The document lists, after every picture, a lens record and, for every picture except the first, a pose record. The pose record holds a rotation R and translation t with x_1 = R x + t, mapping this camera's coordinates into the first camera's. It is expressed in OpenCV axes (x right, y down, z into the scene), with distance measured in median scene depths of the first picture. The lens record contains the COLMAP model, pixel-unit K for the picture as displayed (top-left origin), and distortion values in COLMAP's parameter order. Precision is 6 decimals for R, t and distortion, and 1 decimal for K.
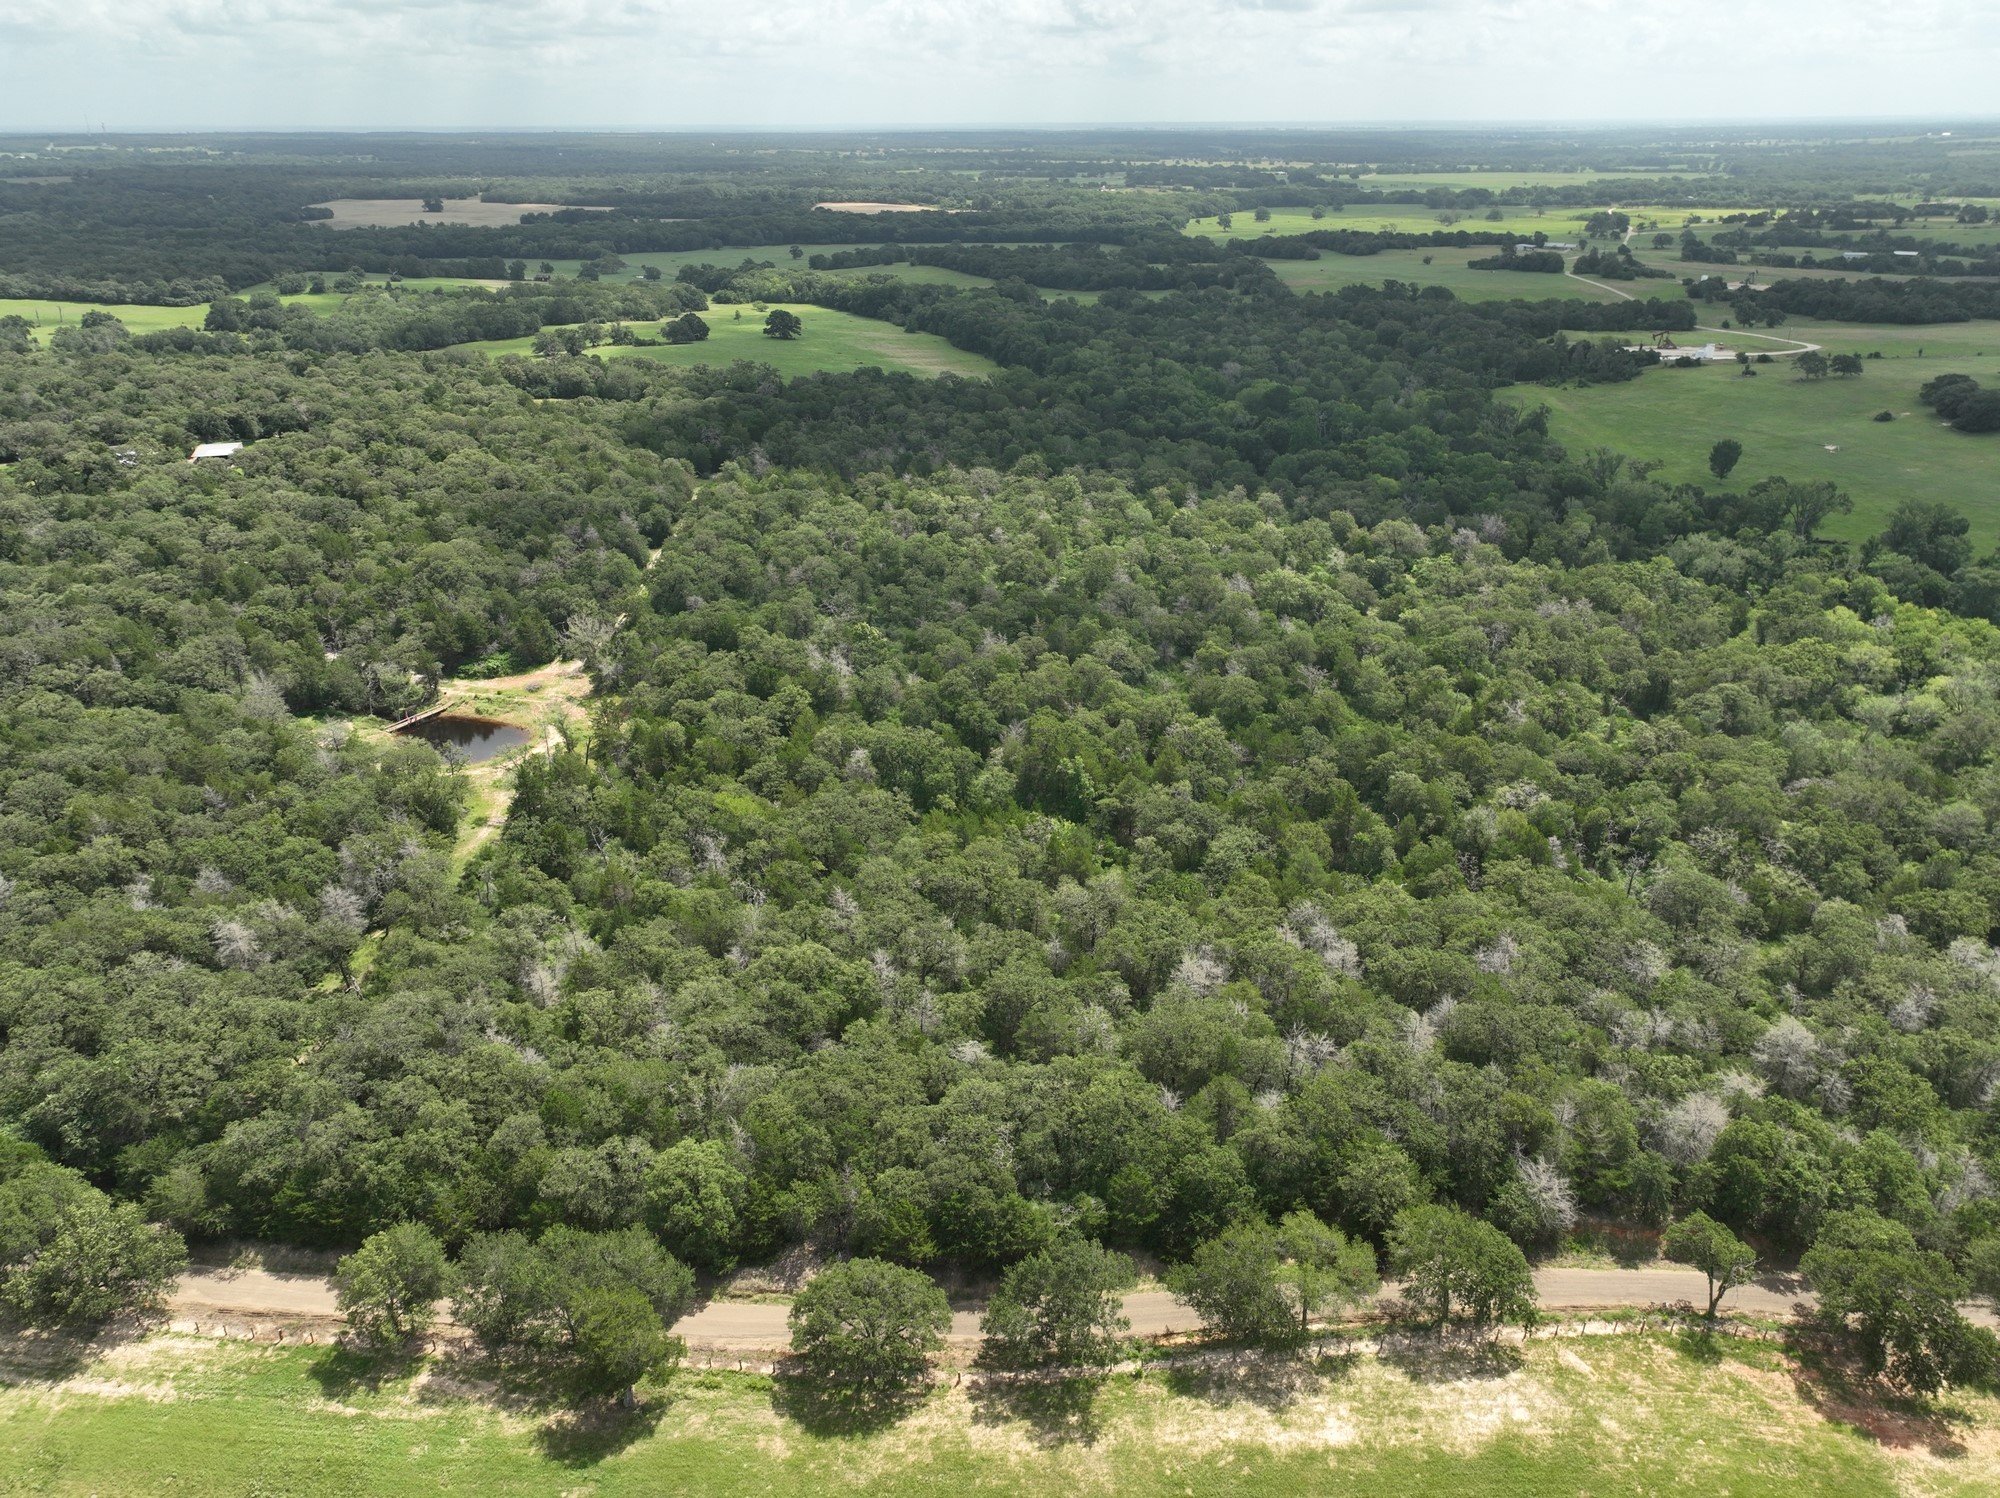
lens RADIAL K [[1409.4, 0, 1012.9], [0, 1409.4, 739.1], [0, 0, 1]] dist [-0.005270, 0.024522]
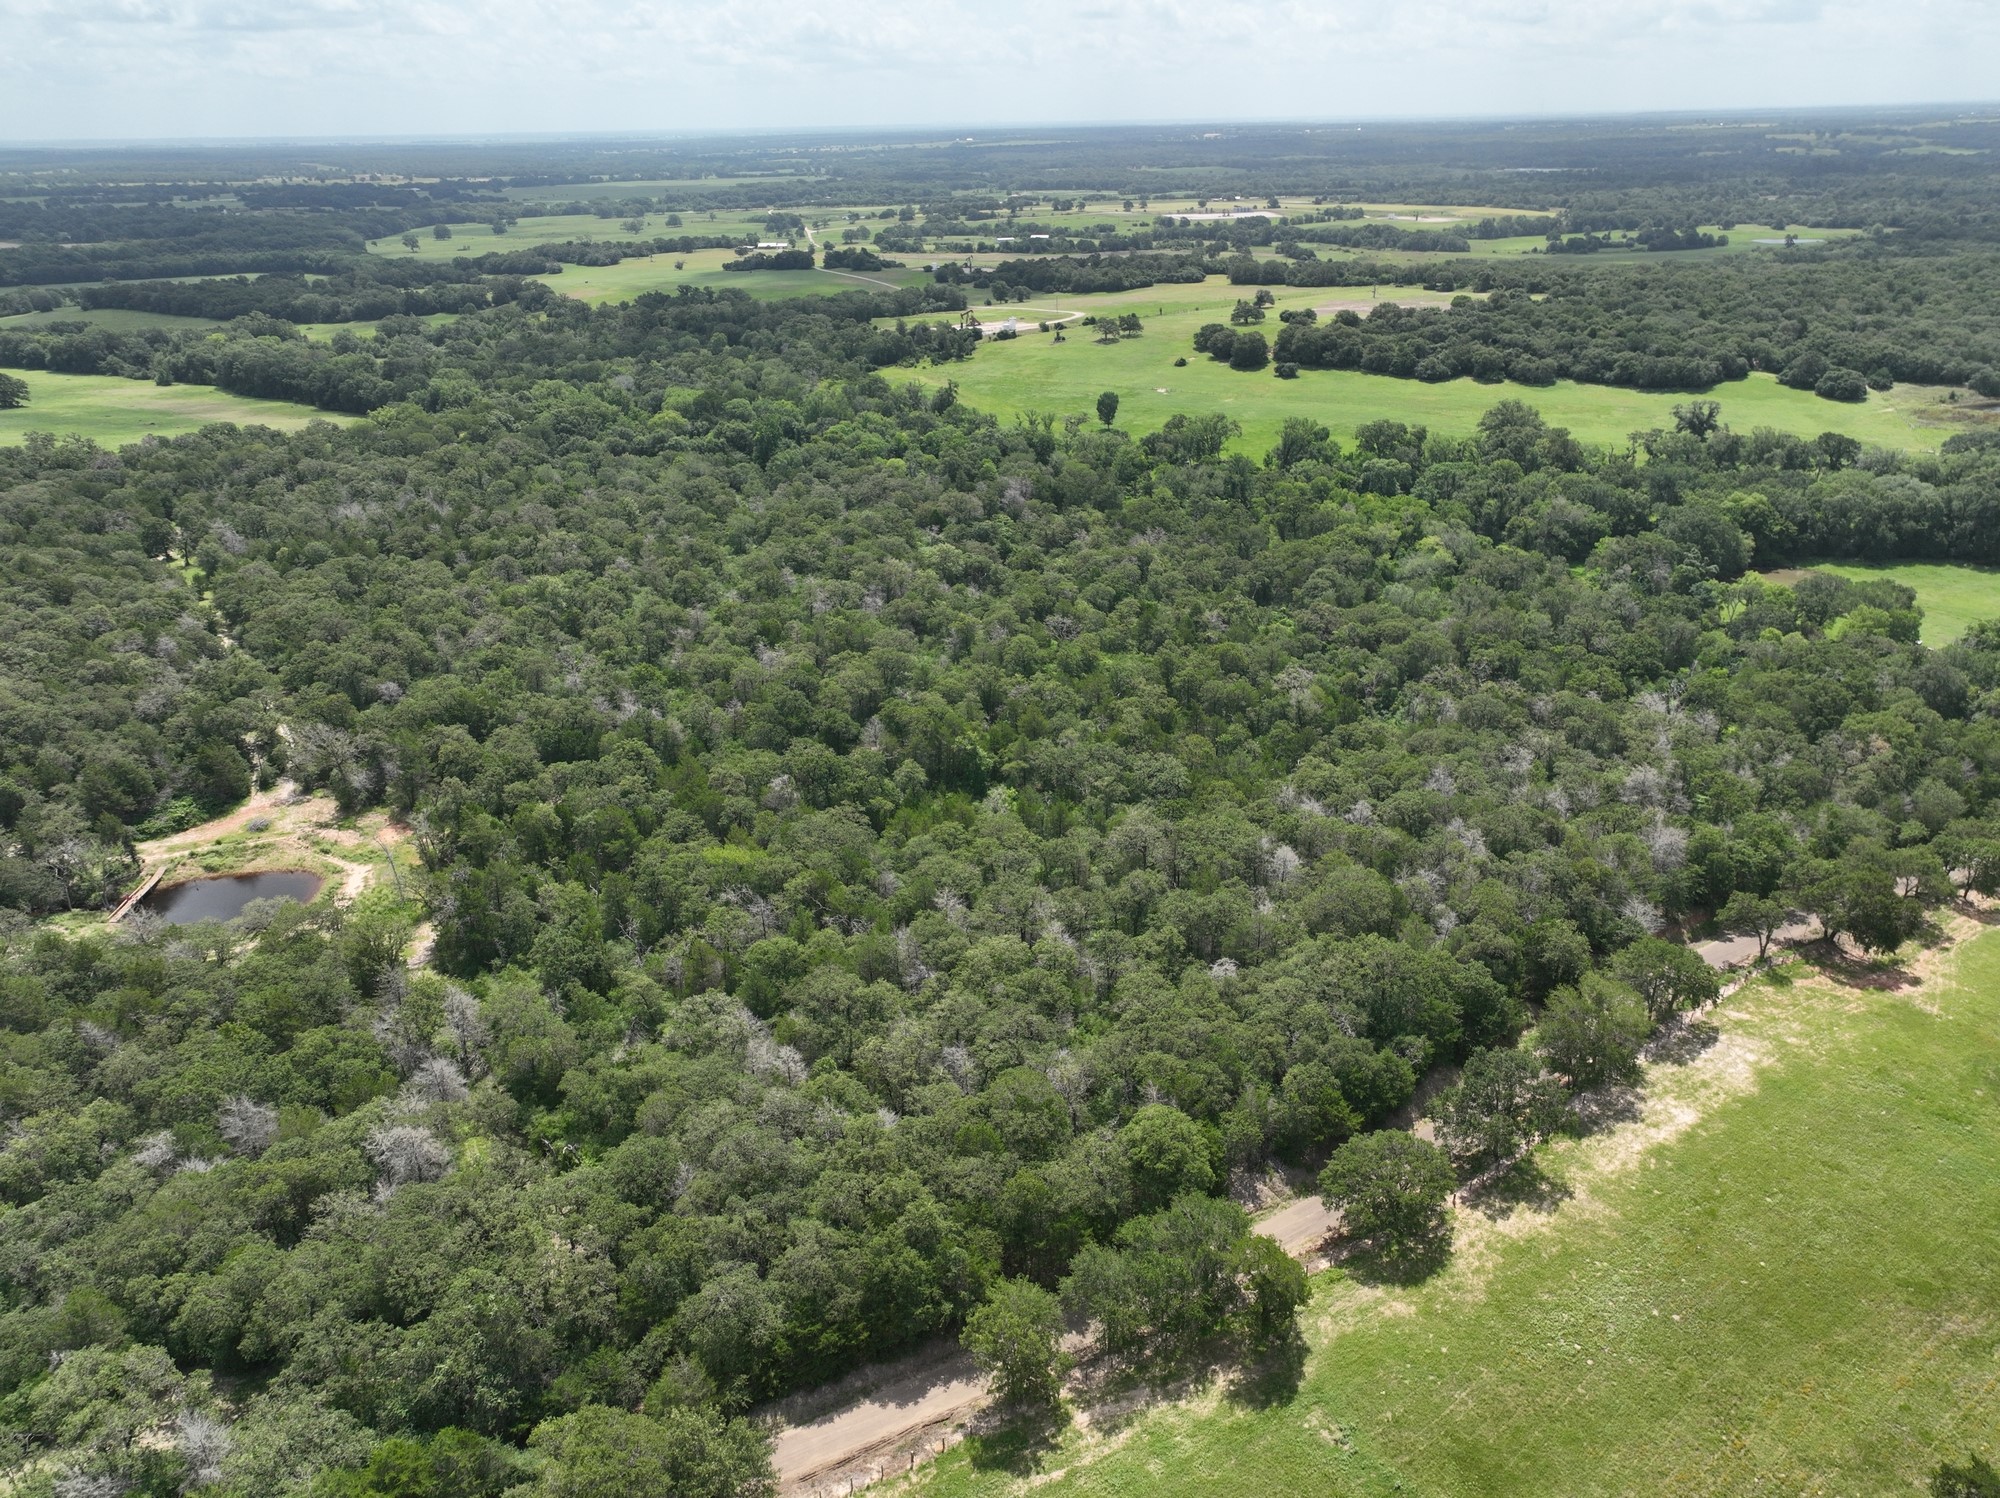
lens RADIAL K [[1409.4, 0, 1013.5], [0, 1409.4, 710.1], [0, 0, 1]] dist [-0.005270, 0.024522]
pose [[0.835091, -0.223304, 0.502751, -0.788135], [0.235466, 0.971051, 0.040188, -0.066438], [-0.497172, 0.084820, 0.863496, 0.134043]]
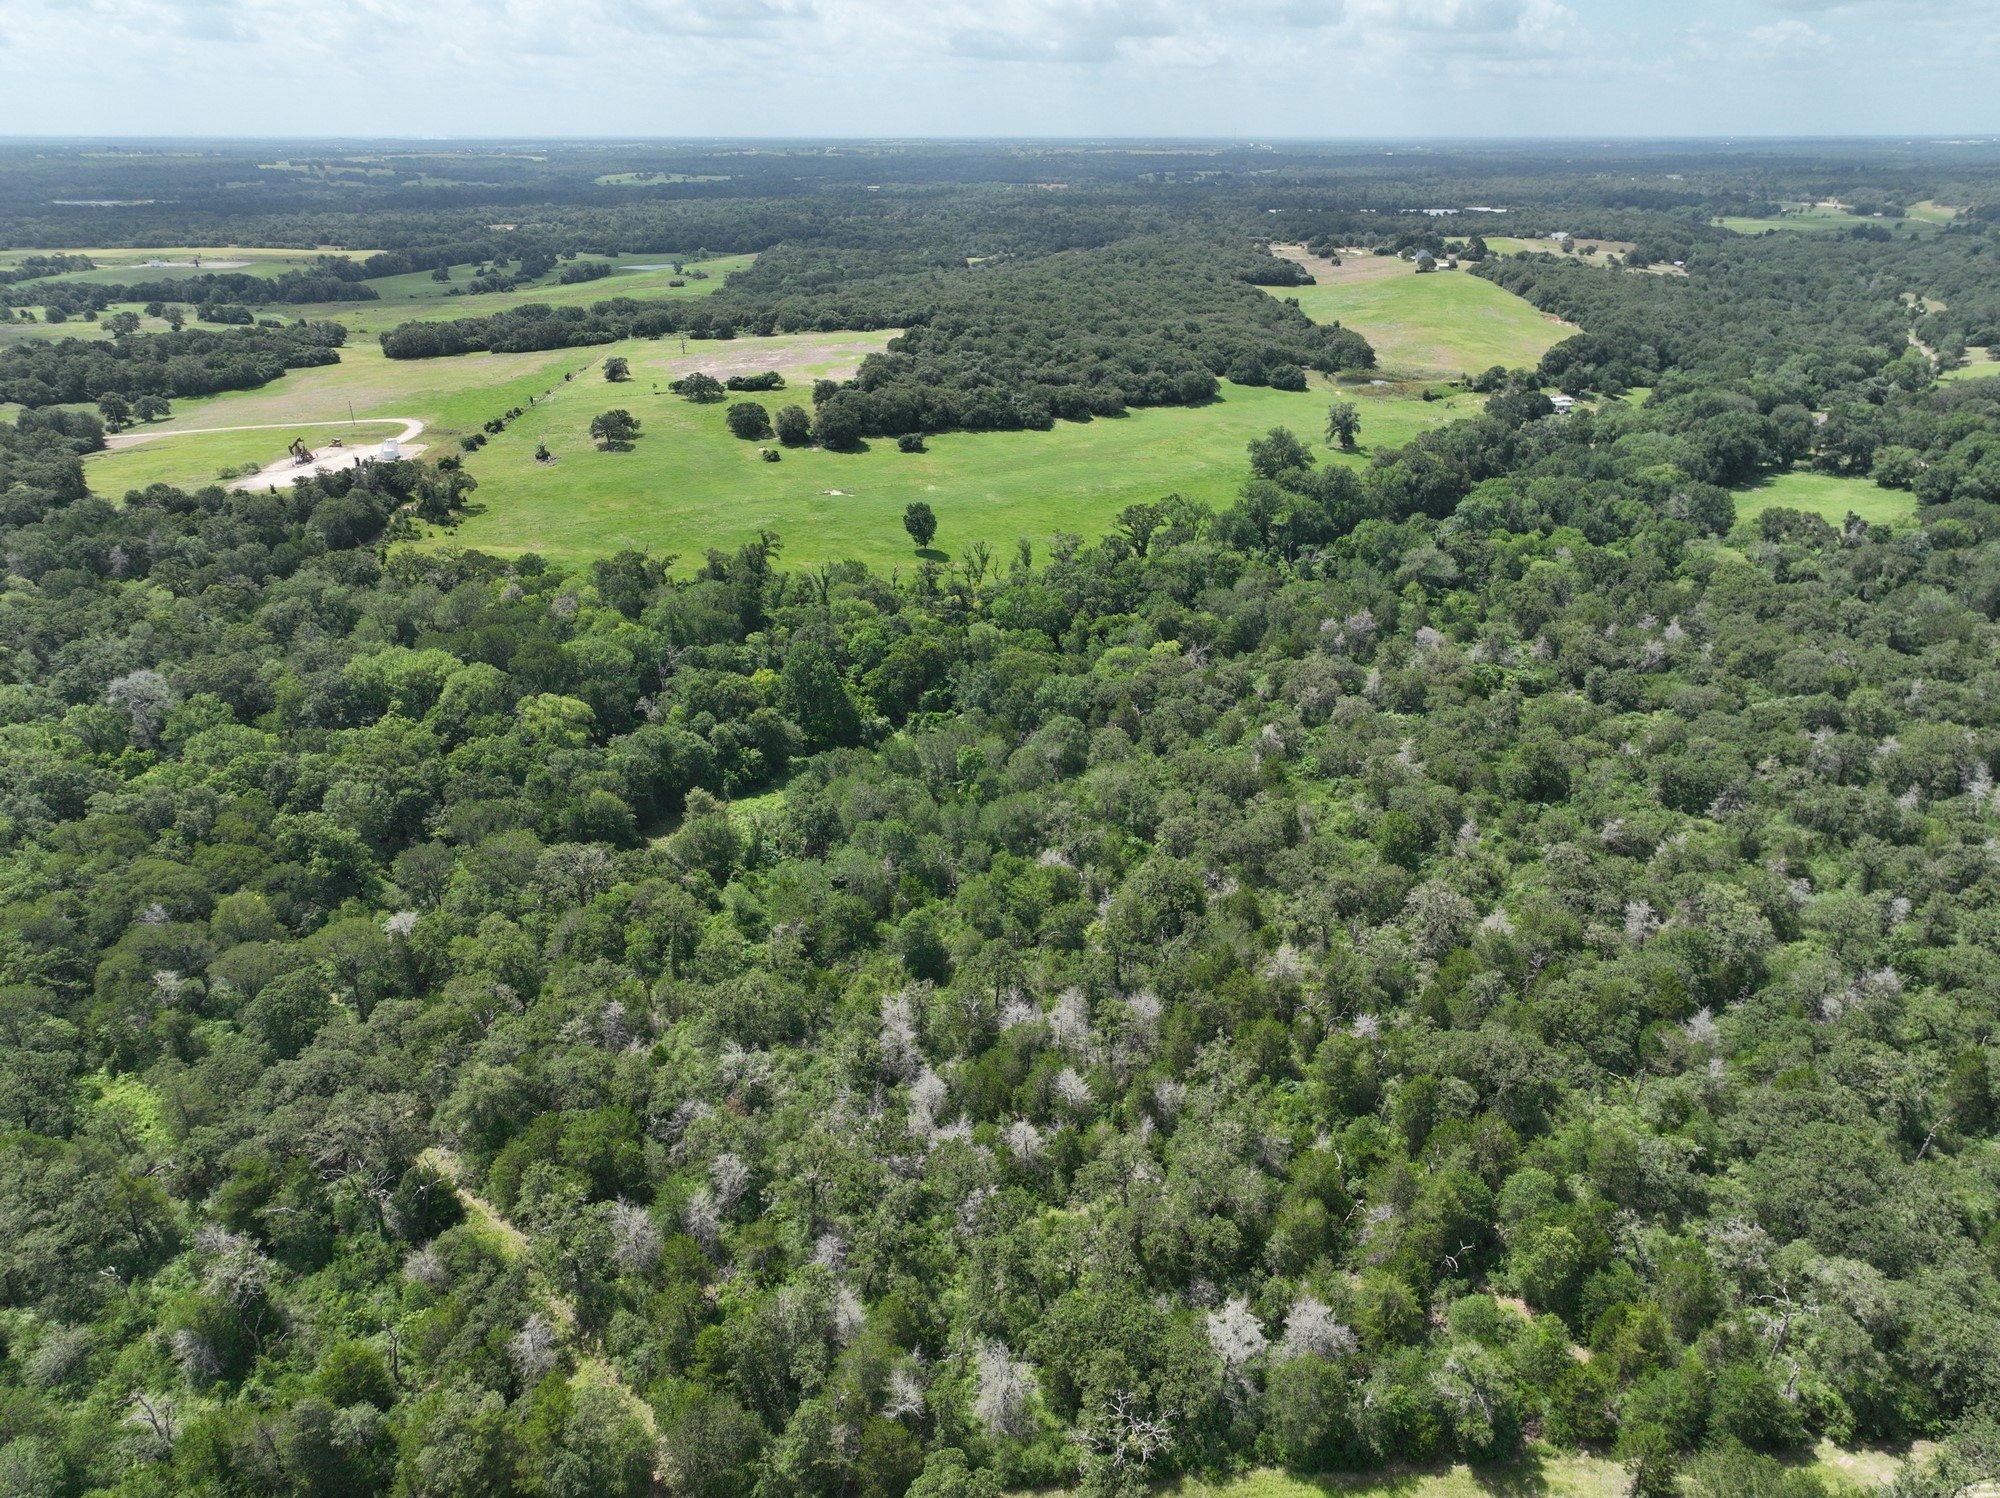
lens RADIAL K [[1409.4, 0, 995.5], [0, 1409.4, 760.9], [0, 0, 1]] dist [-0.005270, 0.024522]
pose [[-0.031019, -0.403221, 0.914577, -1.307315], [0.403616, 0.832044, 0.380522, -1.429024], [-0.914402, 0.380941, 0.136938, 3.267380]]
